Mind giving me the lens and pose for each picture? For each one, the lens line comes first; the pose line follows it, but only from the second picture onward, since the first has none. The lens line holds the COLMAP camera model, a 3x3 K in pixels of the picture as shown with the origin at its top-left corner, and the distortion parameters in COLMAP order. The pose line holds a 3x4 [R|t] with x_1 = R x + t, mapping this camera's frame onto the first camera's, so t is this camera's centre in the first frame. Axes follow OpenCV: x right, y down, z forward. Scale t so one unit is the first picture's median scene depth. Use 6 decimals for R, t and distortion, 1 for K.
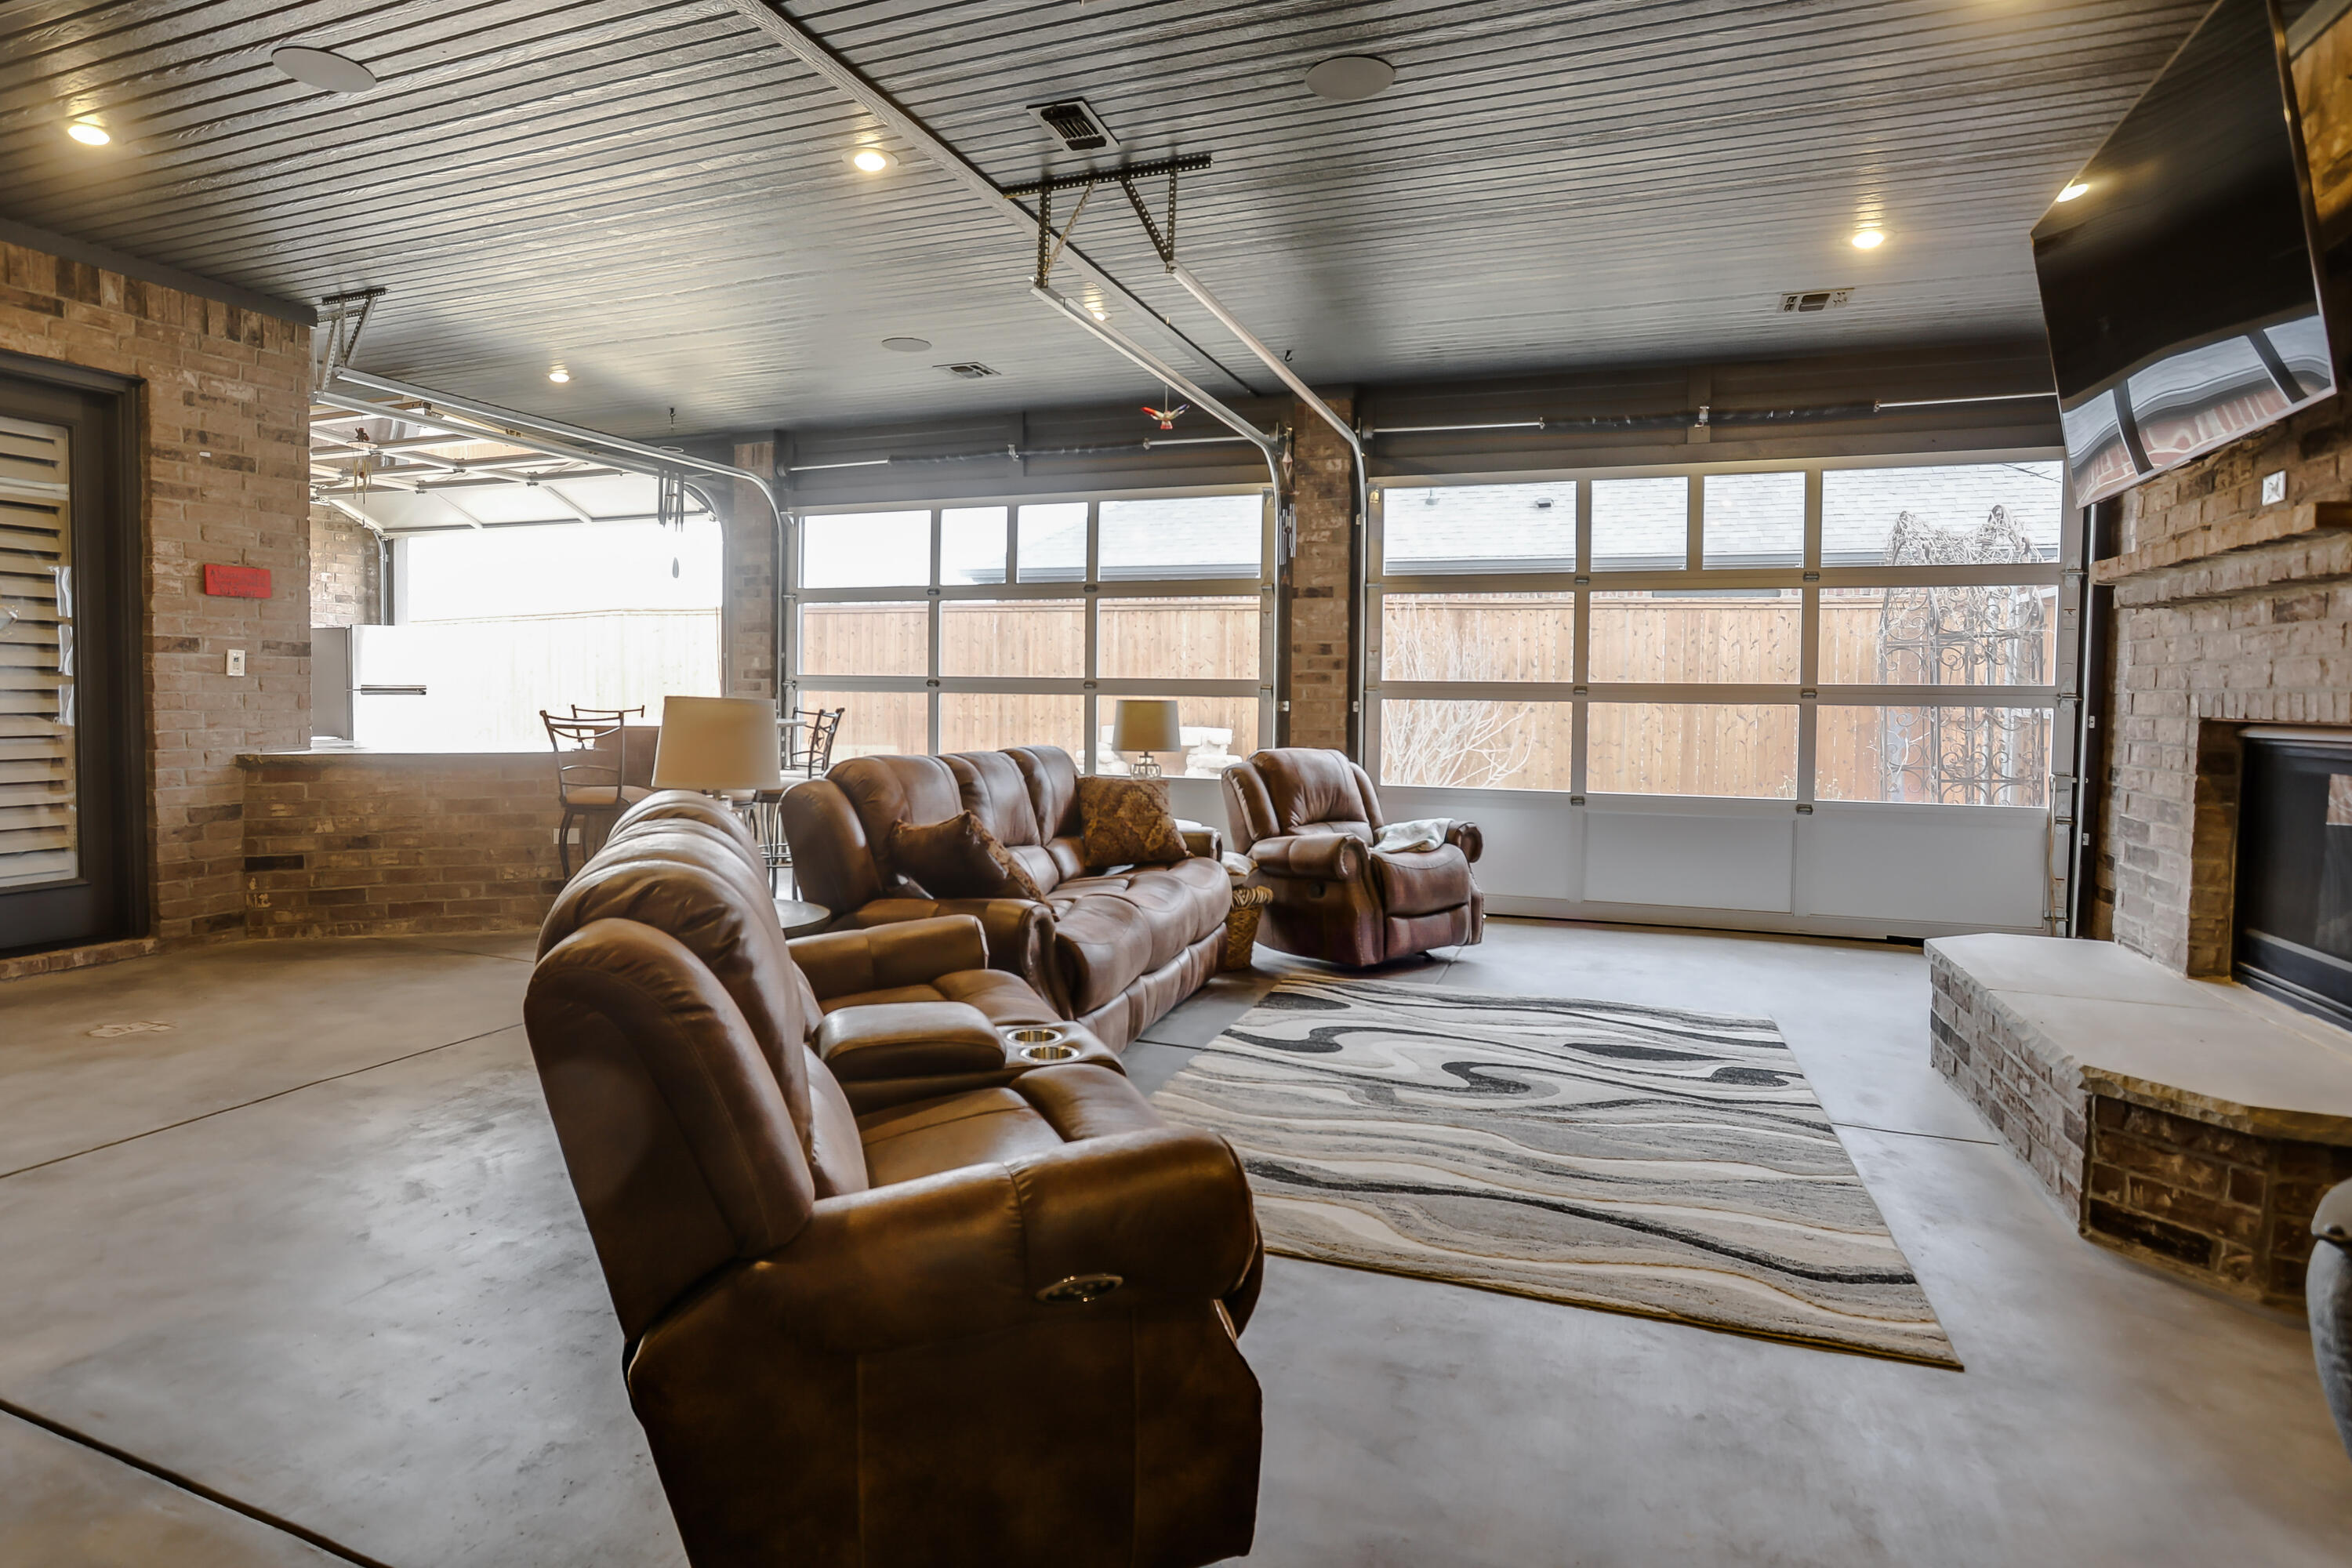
lens RADIAL K [[1253.5, 0, 1105.1], [0, 1253.5, 747.5], [0, 0, 1]] dist [-0.064228, 0.039375]
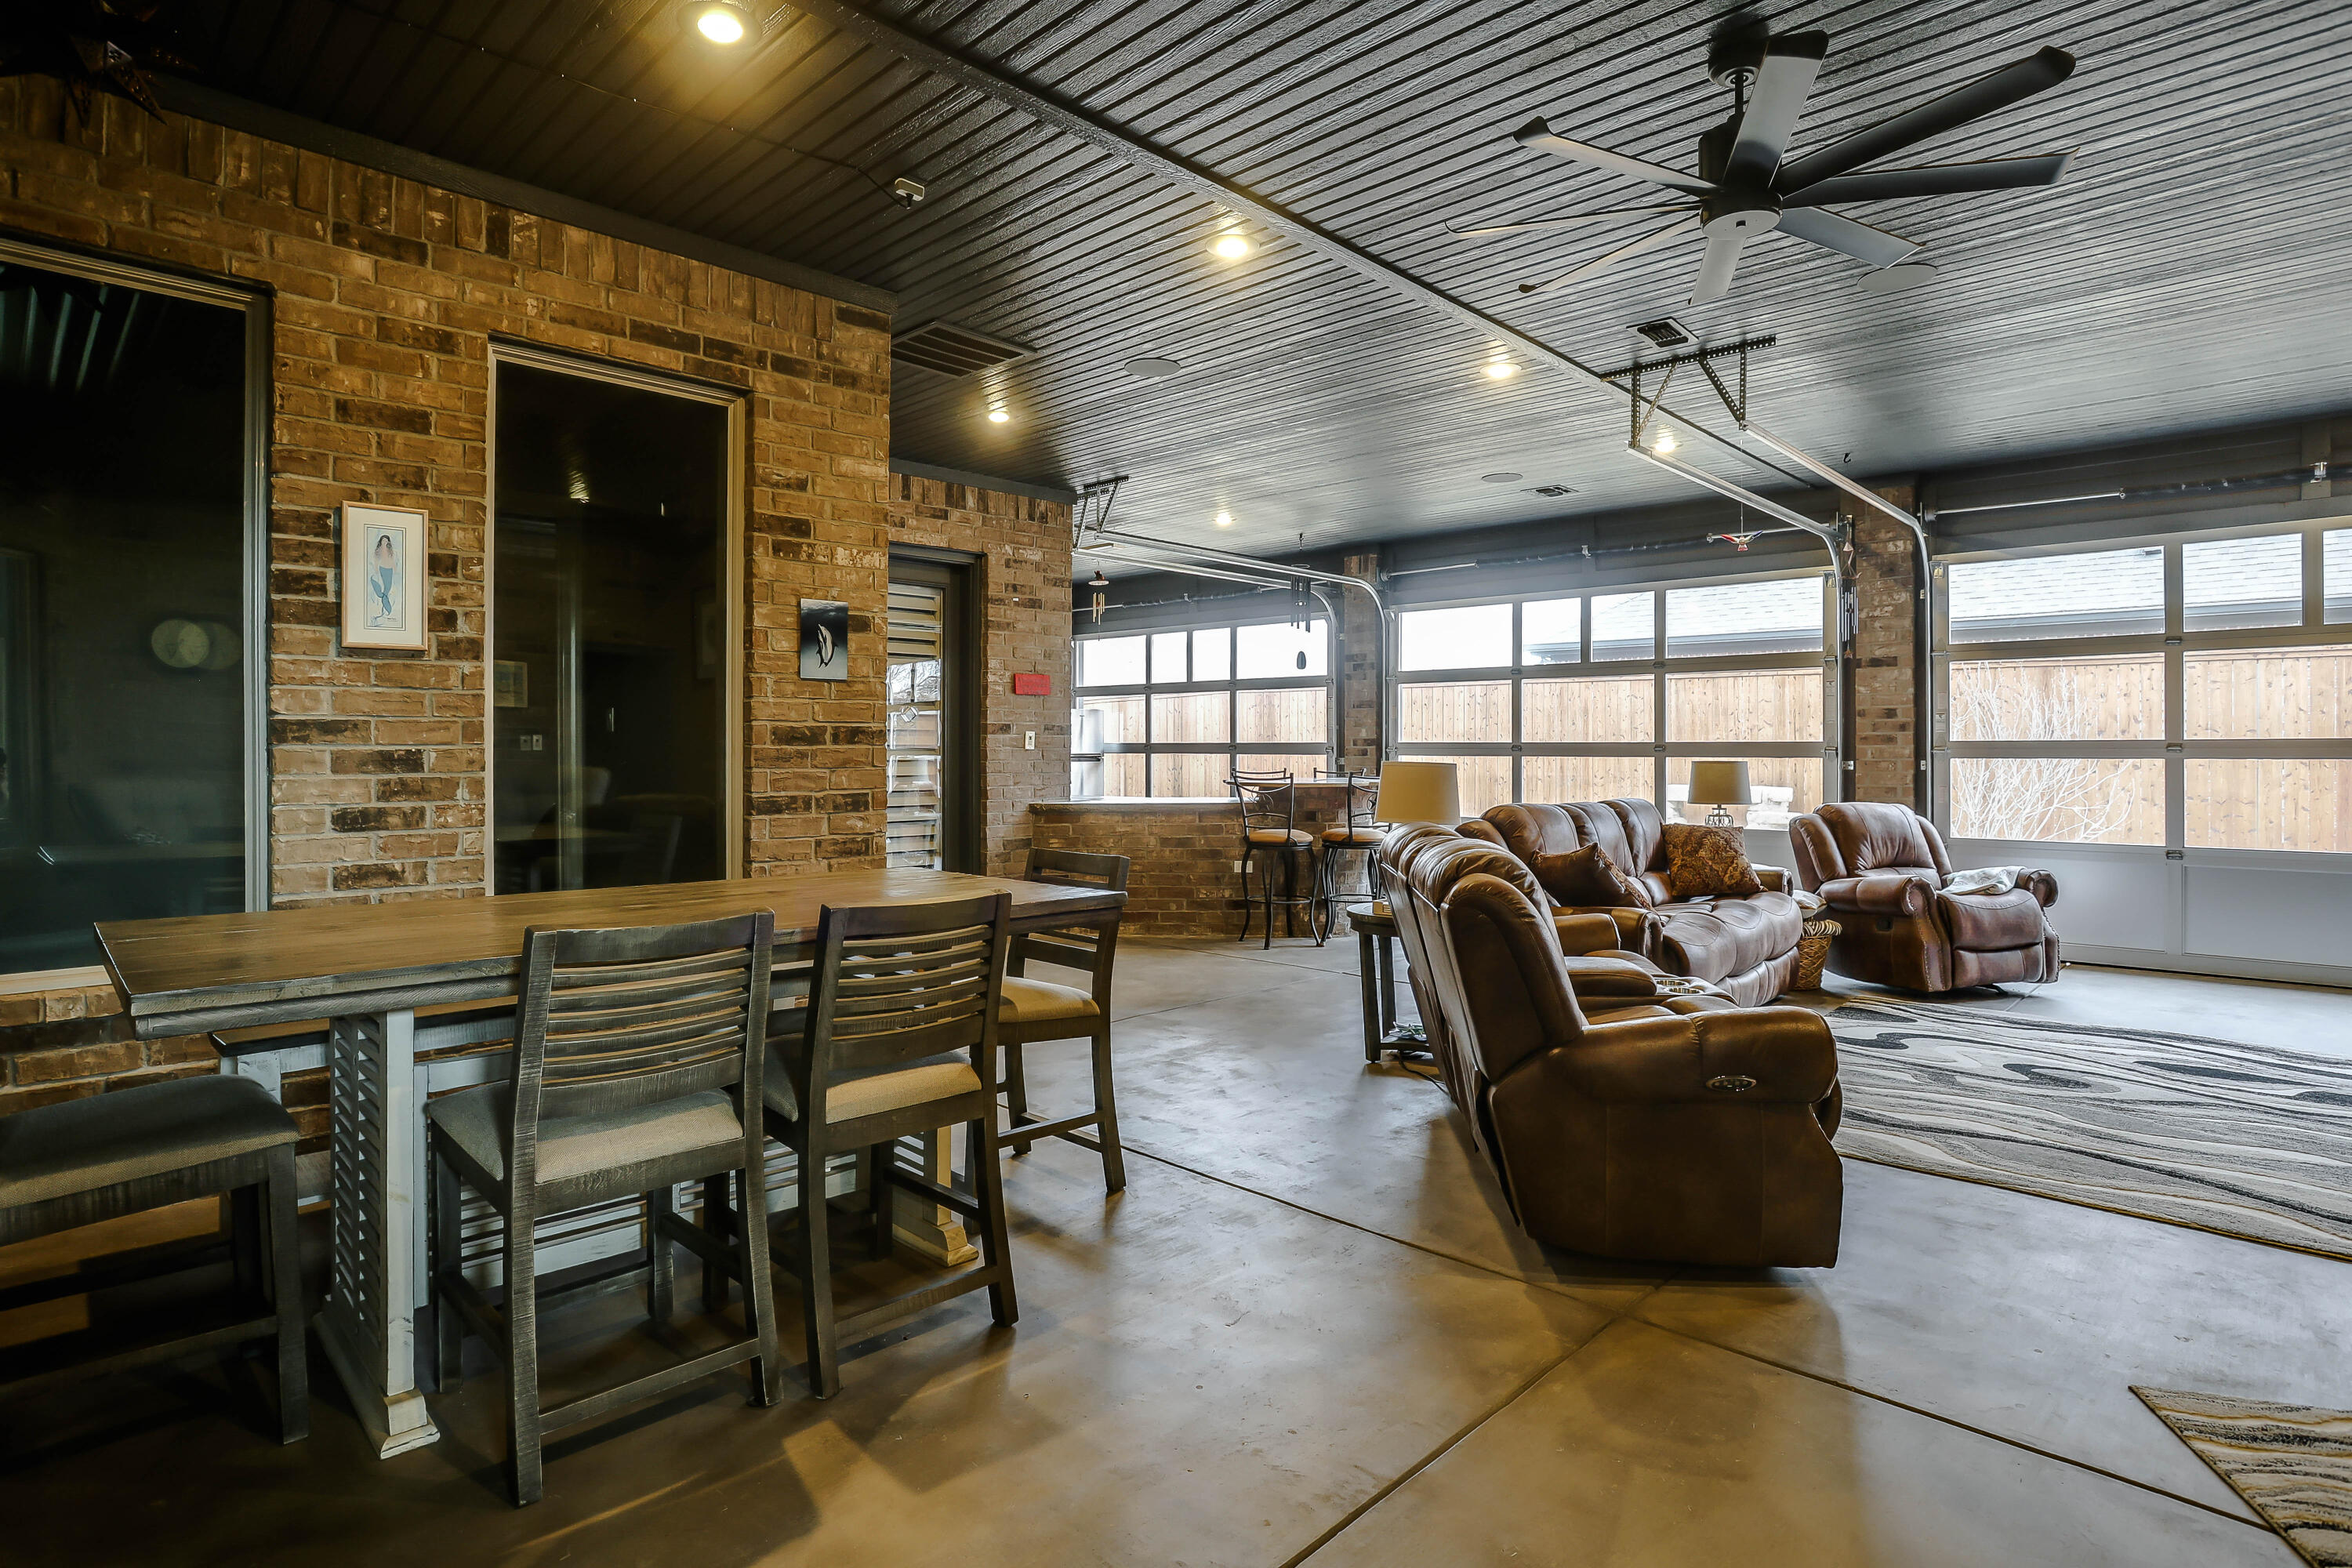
lens RADIAL K [[1185.6, 0, 1159.9], [0, 1185.6, 754.3], [0, 0, 1]] dist [-0.051573, 0.026414]
pose [[0.924579, -0.011237, -0.380826, -0.034465], [-0.005861, 0.999027, -0.043709, 0.007489], [0.380946, 0.042645, 0.923613, -0.238754]]
